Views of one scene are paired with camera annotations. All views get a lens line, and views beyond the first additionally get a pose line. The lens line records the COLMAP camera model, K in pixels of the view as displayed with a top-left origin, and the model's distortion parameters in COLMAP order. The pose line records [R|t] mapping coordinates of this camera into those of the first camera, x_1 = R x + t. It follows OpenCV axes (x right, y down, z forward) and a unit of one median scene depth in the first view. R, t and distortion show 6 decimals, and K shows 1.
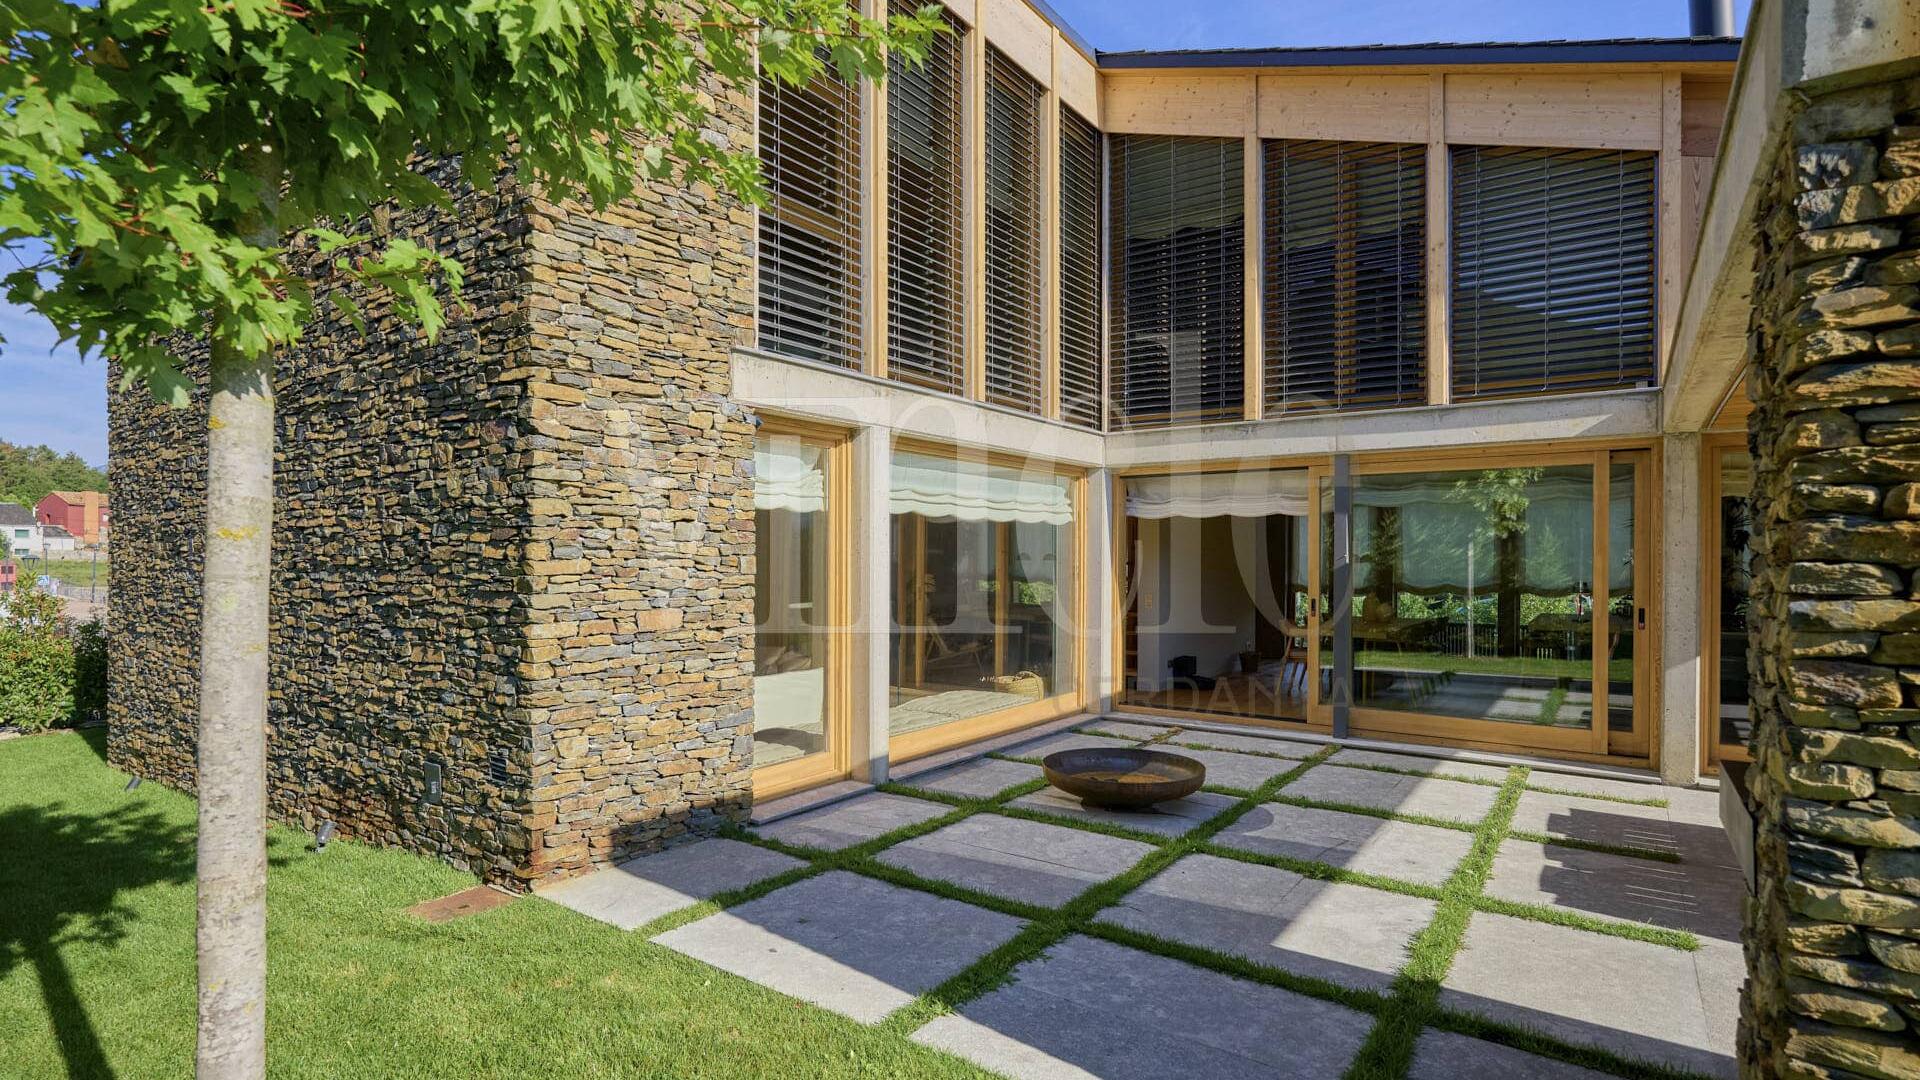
lens RADIAL K [[943.1, 0, 947.6], [0, 943.1, 562.4], [0, 0, 1]] dist [0.004138, 0.001986]
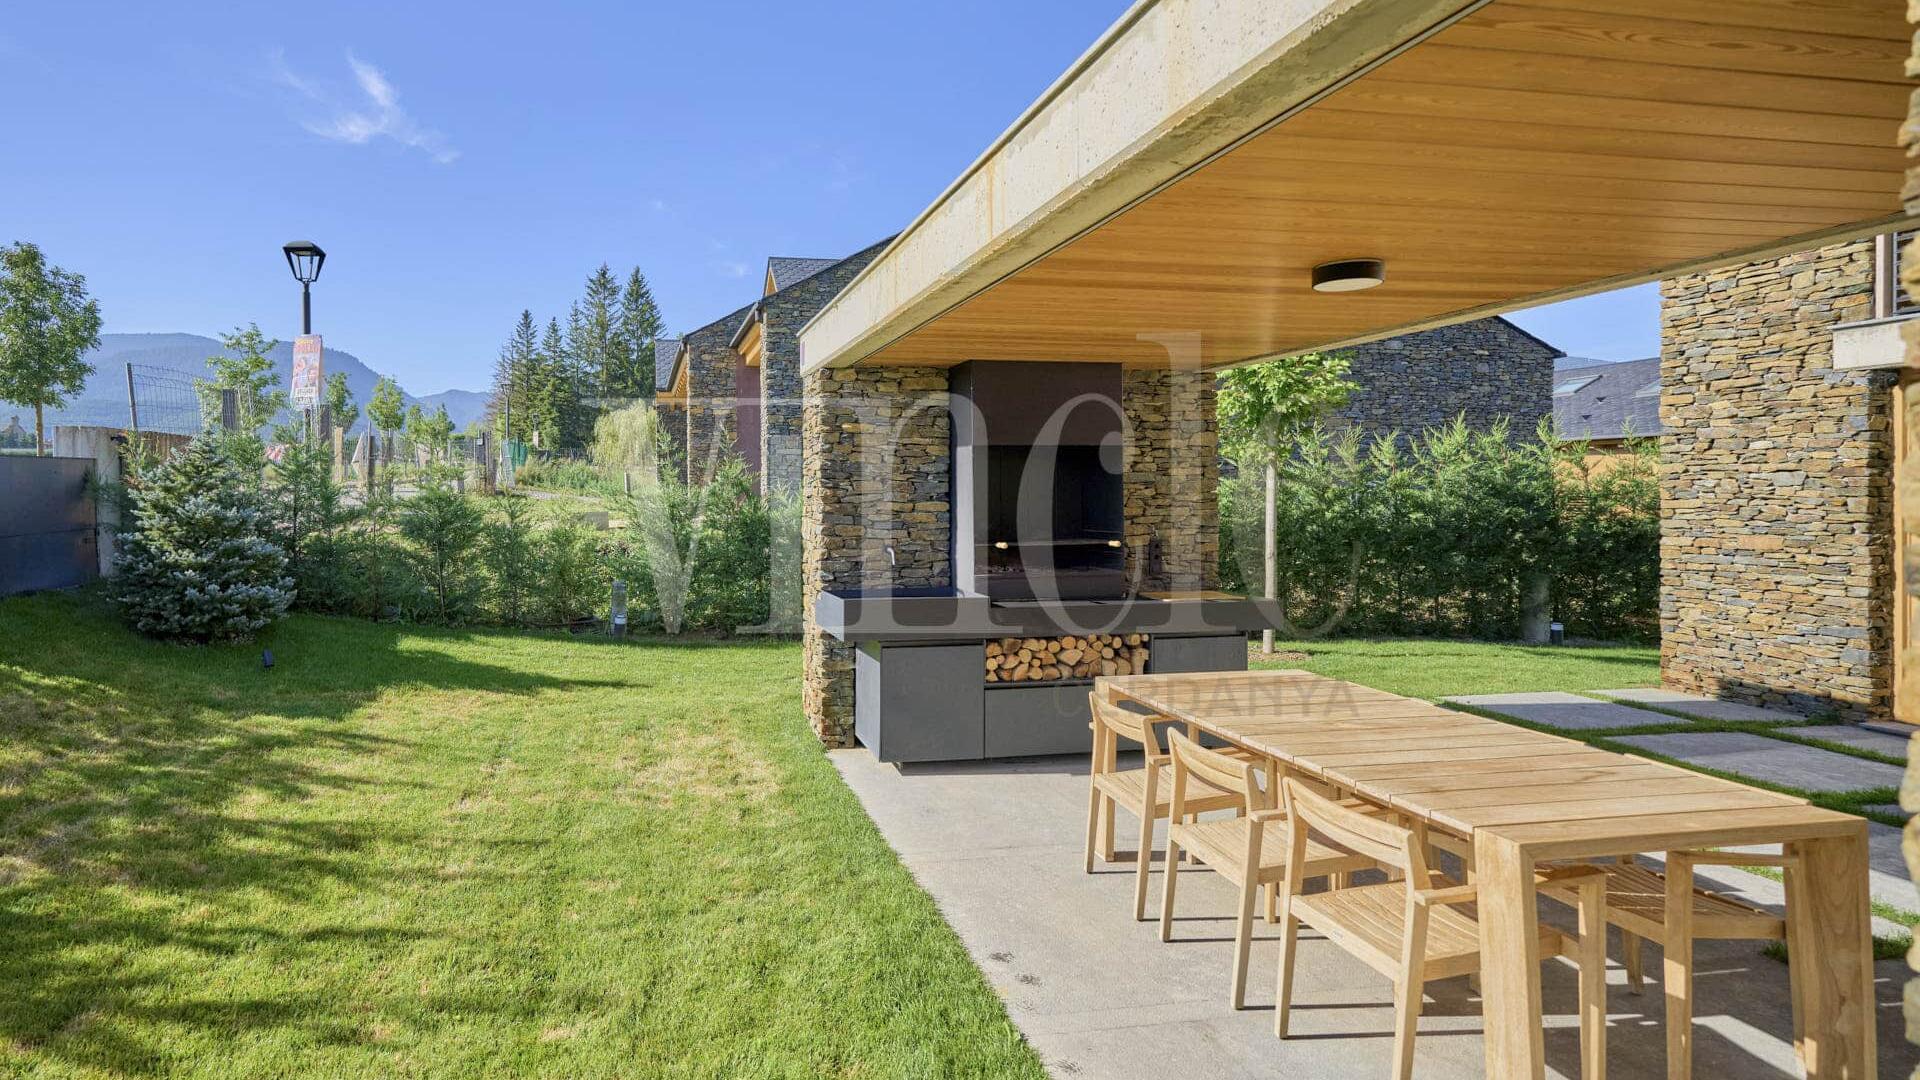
lens RADIAL K [[943.1, 0, 783.9], [0, 943.1, 490.8], [0, 0, 1]] dist [0.004138, 0.001986]
pose [[-0.709144, -0.001356, -0.705062, 1.688195], [-0.002103, 0.999998, 0.000192, -0.013111], [0.705060, 0.001619, -0.709146, 0.955756]]
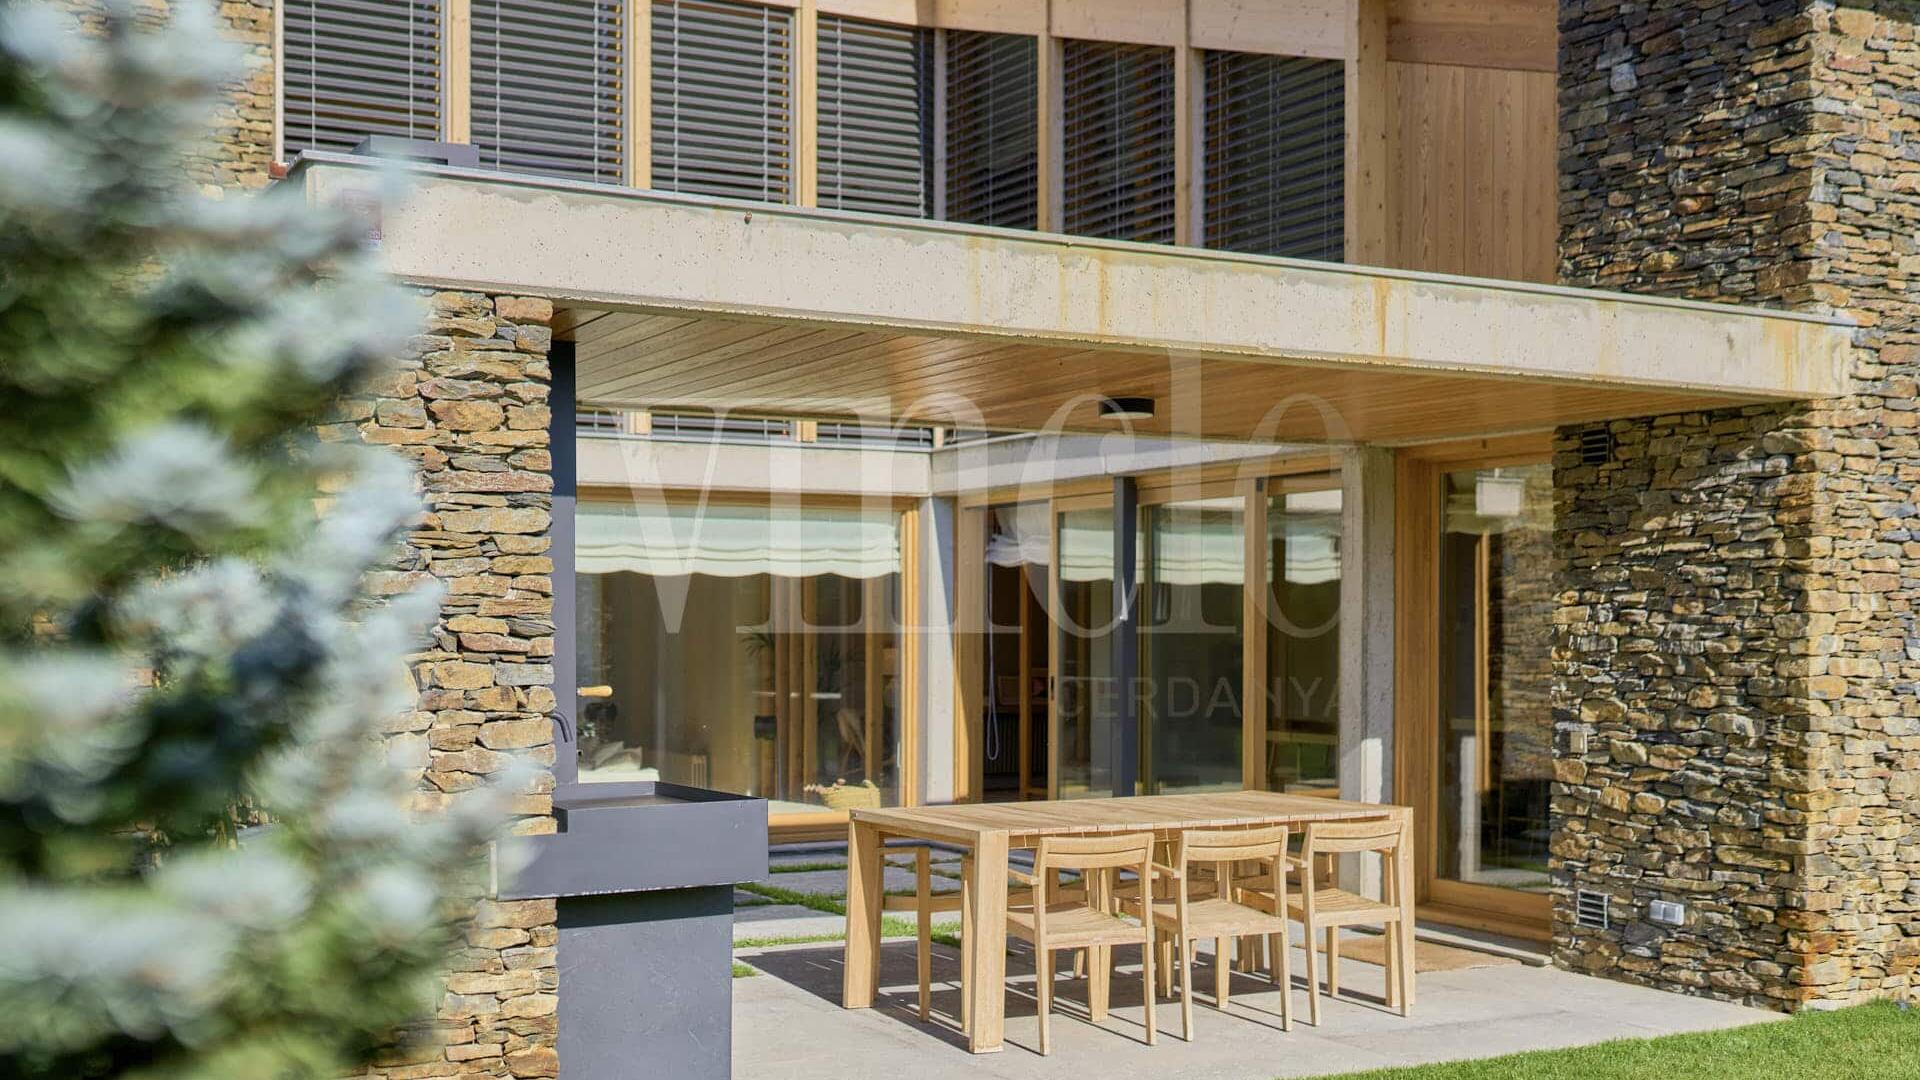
lens RADIAL K [[2045.5, 0, 856.6], [0, 2045.5, 653.1], [0, 0, 1]] dist [0.008367, 0.000000]
pose [[0.895564, 0.003576, -0.444918, 1.460658], [-0.000752, 0.999978, 0.006525, 0.016664], [0.444932, -0.005509, 0.895547, -0.765092]]
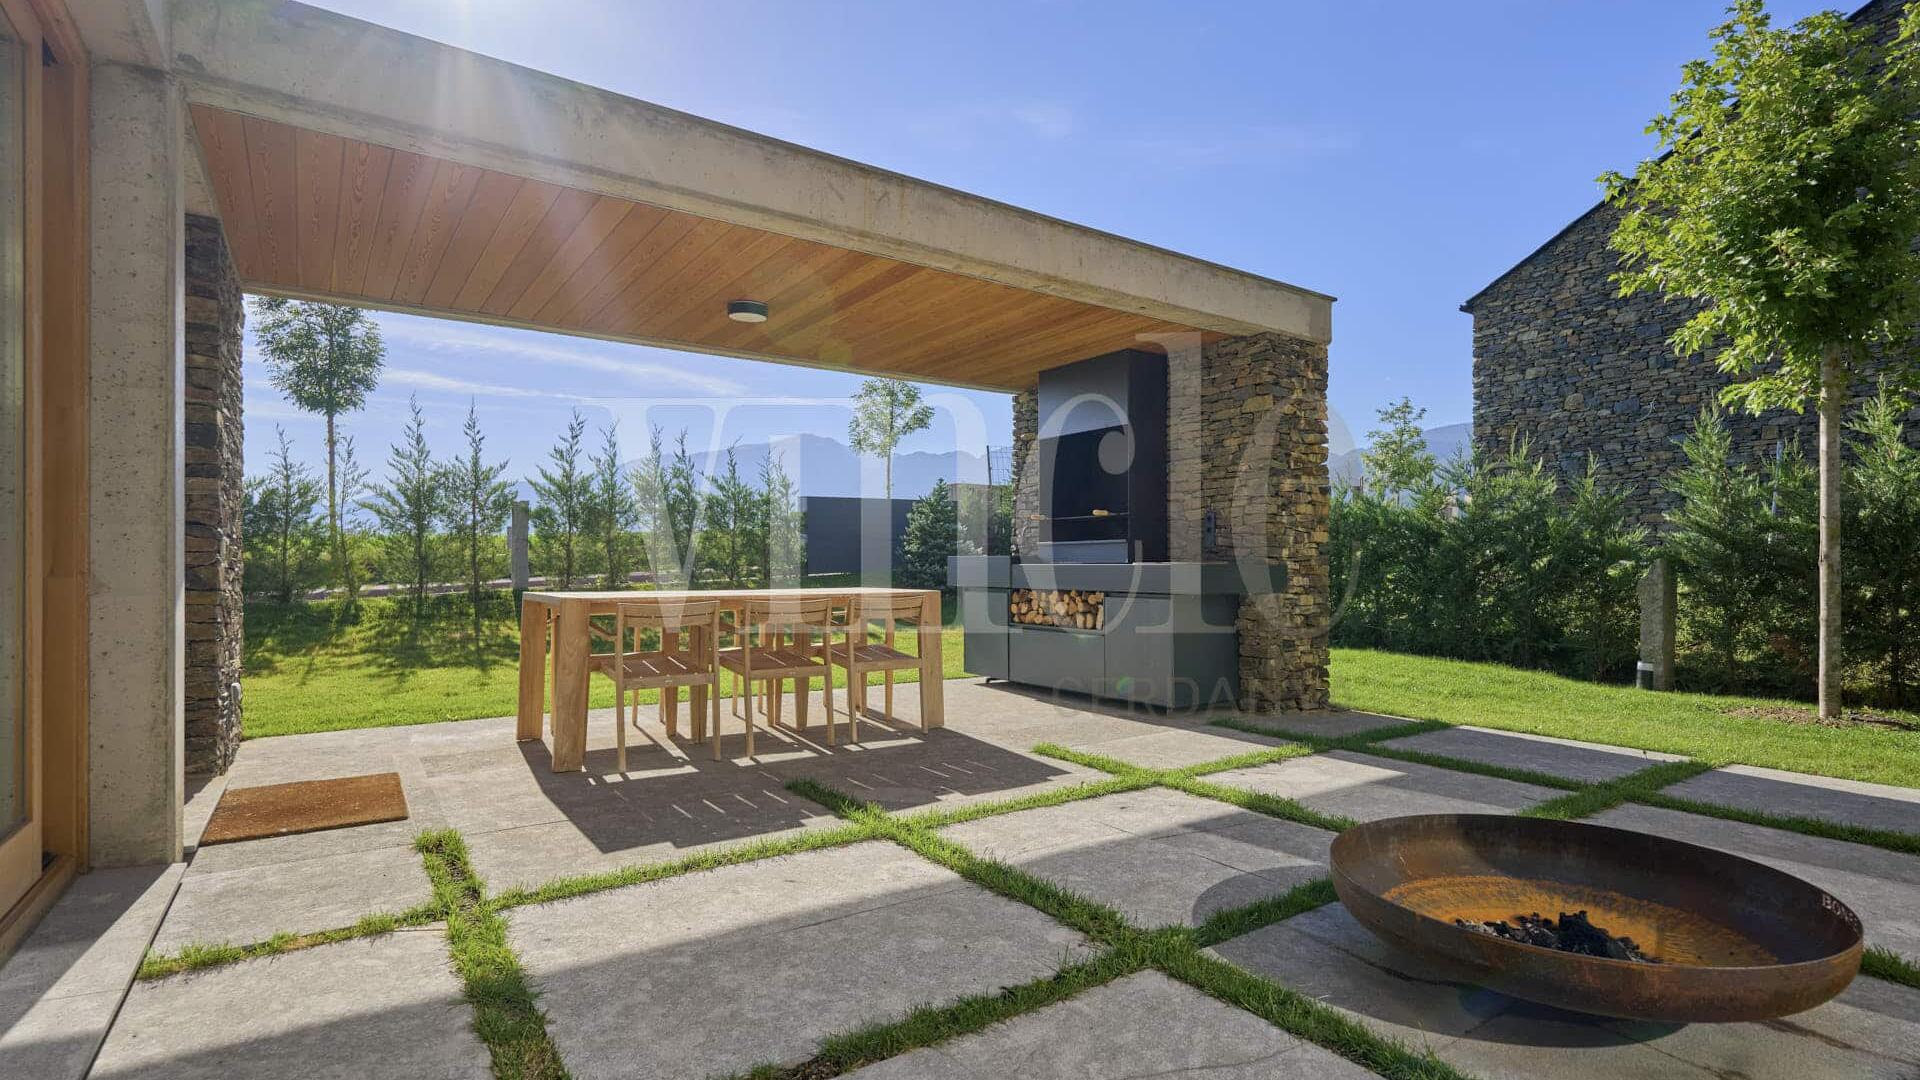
lens RADIAL K [[943.1, 0, 1011.5], [0, 943.1, 556.3], [0, 0, 1]] dist [0.004138, 0.001986]
pose [[-0.953240, -0.000781, 0.302214, 0.333665], [-0.001988, 0.999991, -0.003685, 0.113492], [-0.302209, -0.004113, -0.953233, 1.685562]]
